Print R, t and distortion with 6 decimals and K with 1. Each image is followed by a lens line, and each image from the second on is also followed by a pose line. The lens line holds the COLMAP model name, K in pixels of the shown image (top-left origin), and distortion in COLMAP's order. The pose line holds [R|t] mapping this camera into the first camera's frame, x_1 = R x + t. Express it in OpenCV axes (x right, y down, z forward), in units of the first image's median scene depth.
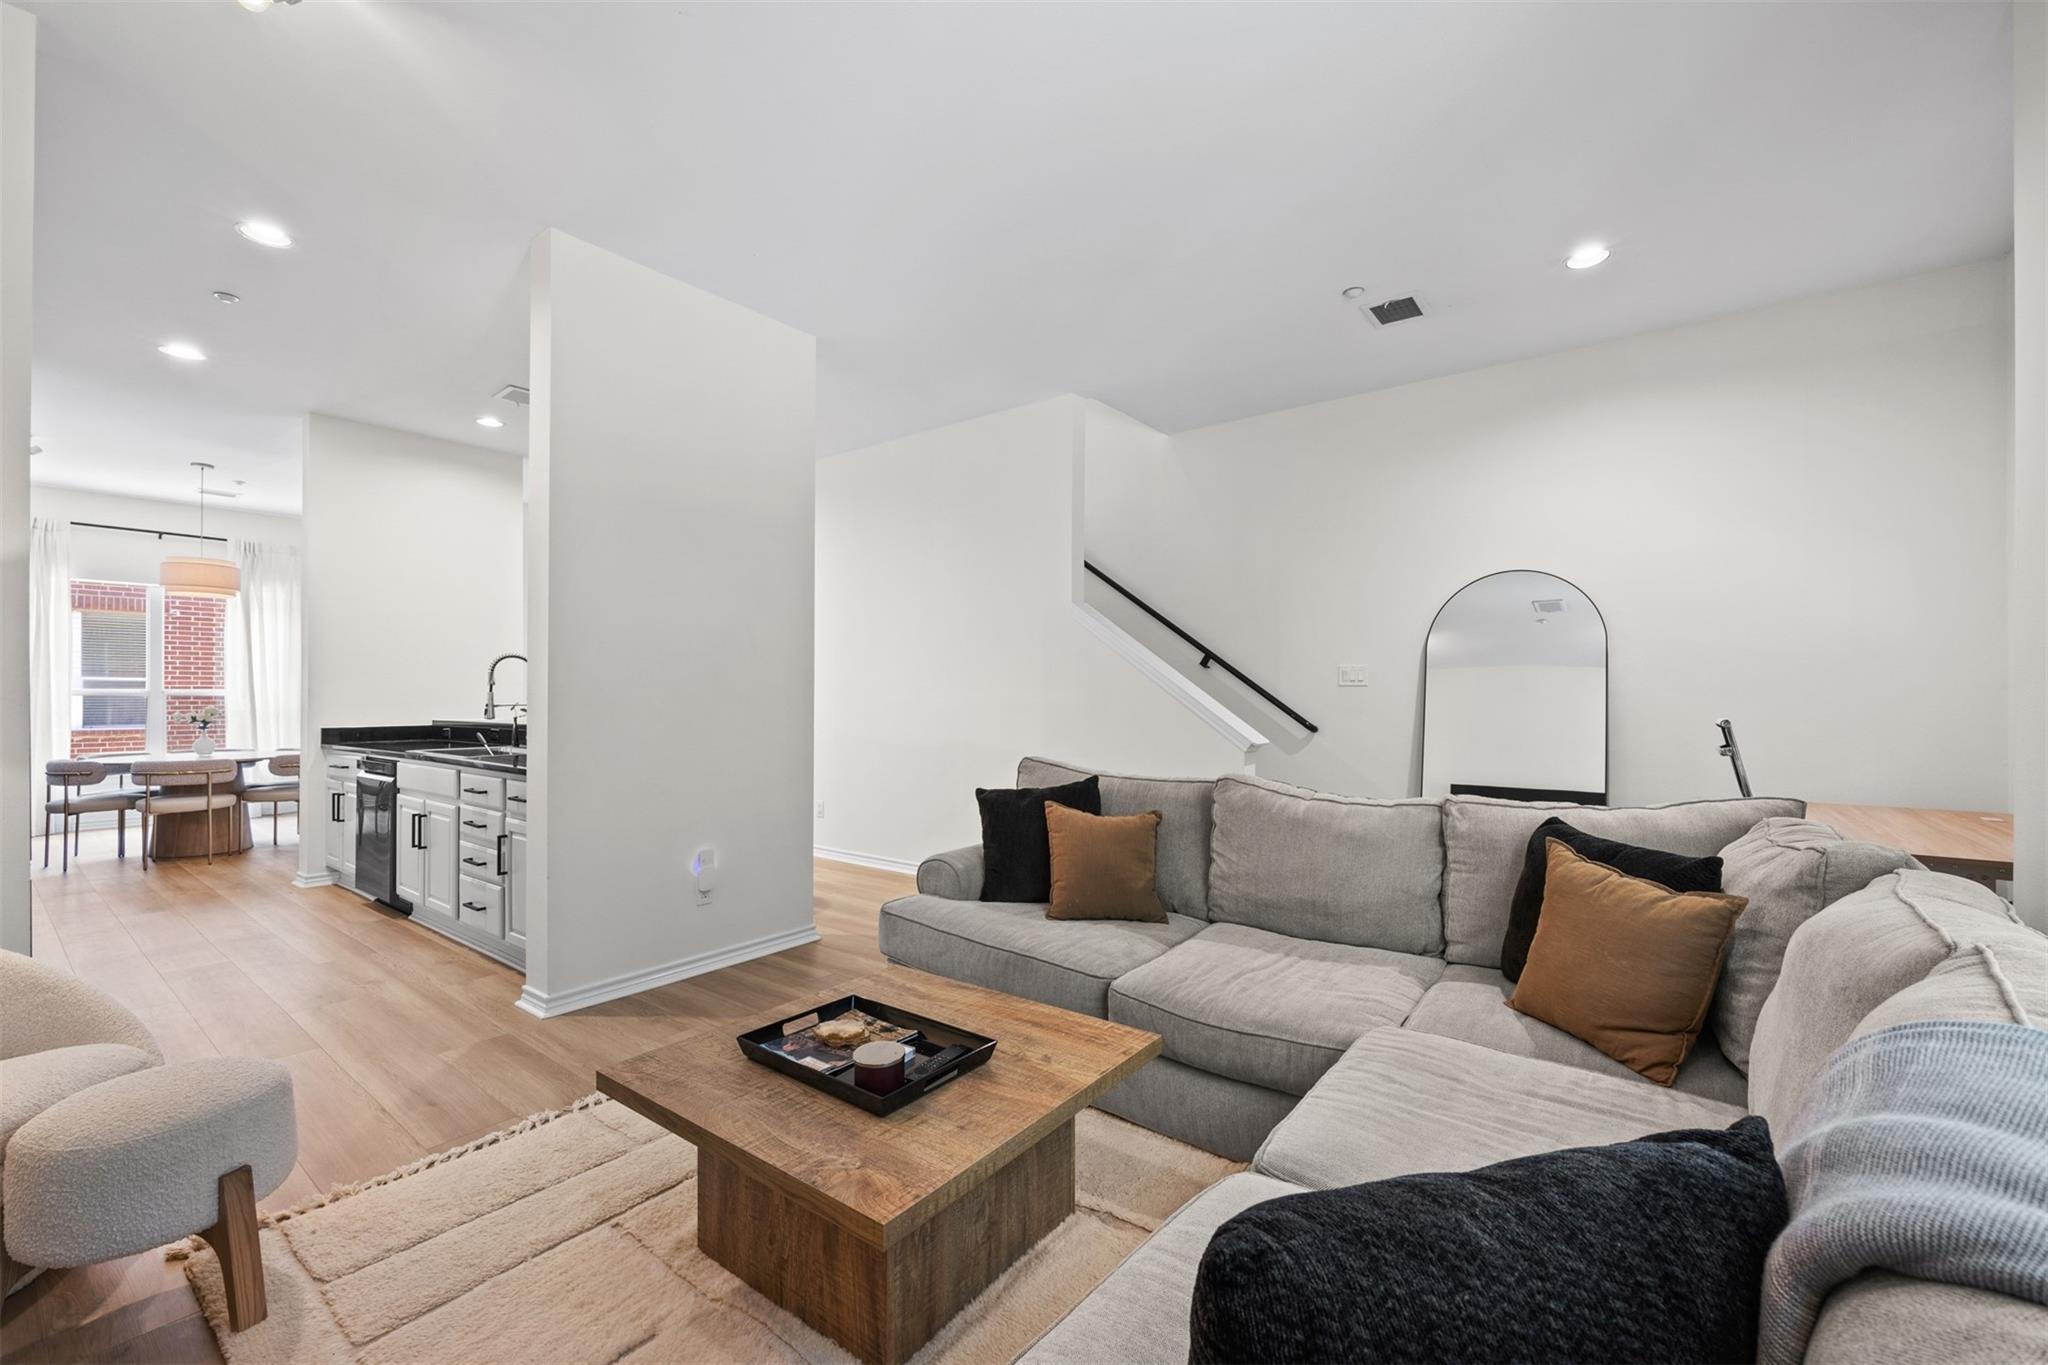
lens RADIAL K [[833.5, 0, 1024.3], [0, 833.5, 687.3], [0, 0, 1]] dist [-0.000459, -0.000024]
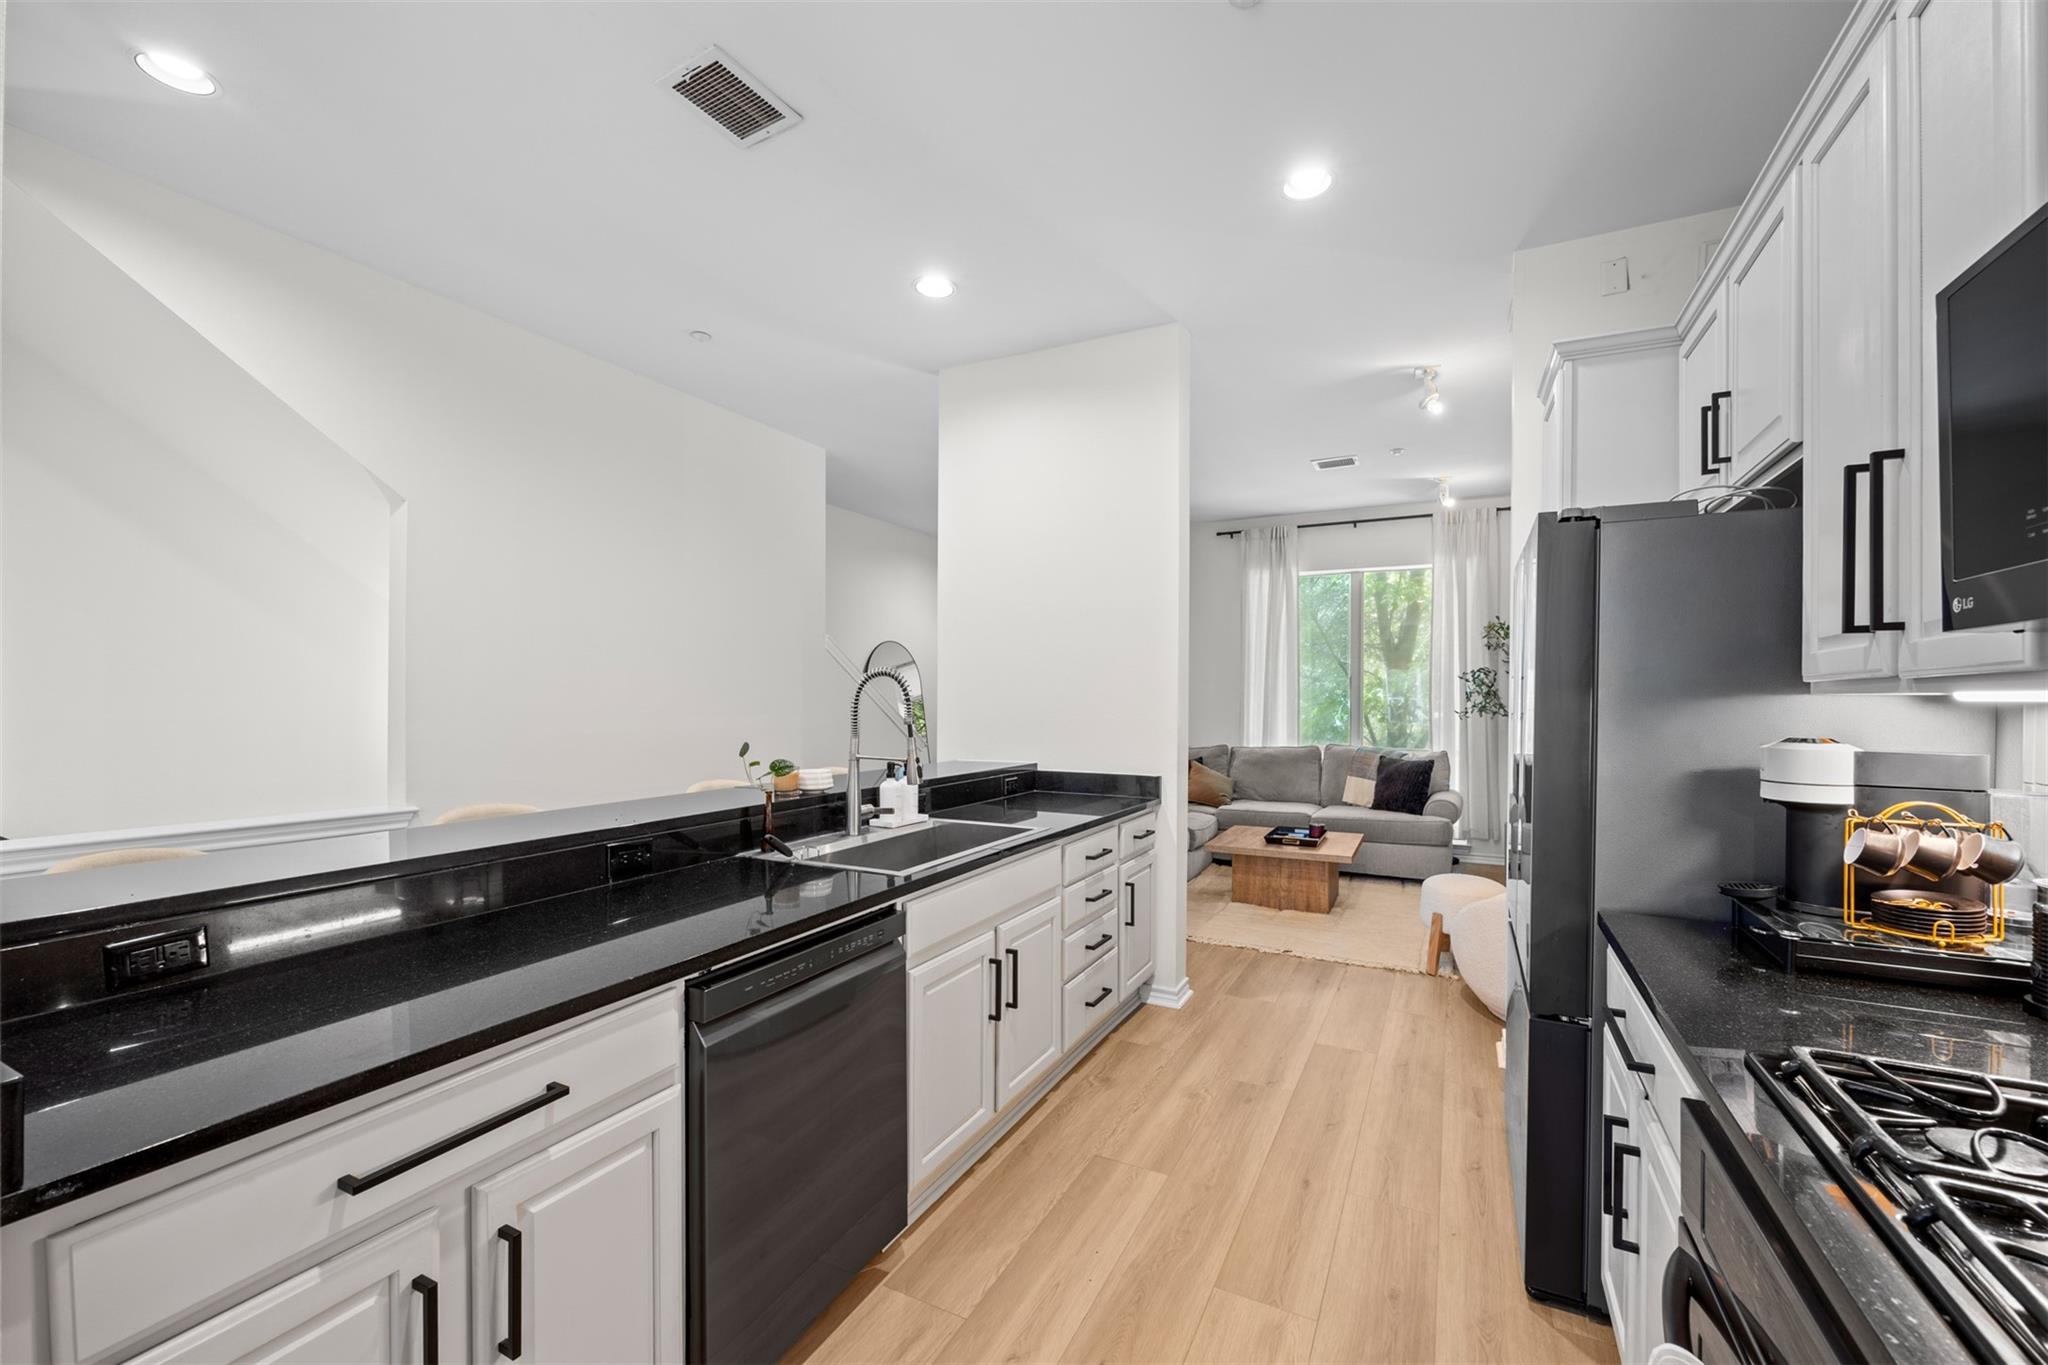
lens RADIAL K [[833.5, 0, 1022.6], [0, 833.5, 692.3], [0, 0, 1]] dist [-0.000459, -0.000024]
pose [[-0.171701, -0.000366, 0.985149, -1.614221], [-0.002988, 0.999996, -0.000149, -0.034991], [-0.985145, -0.002969, -0.171701, 1.356138]]
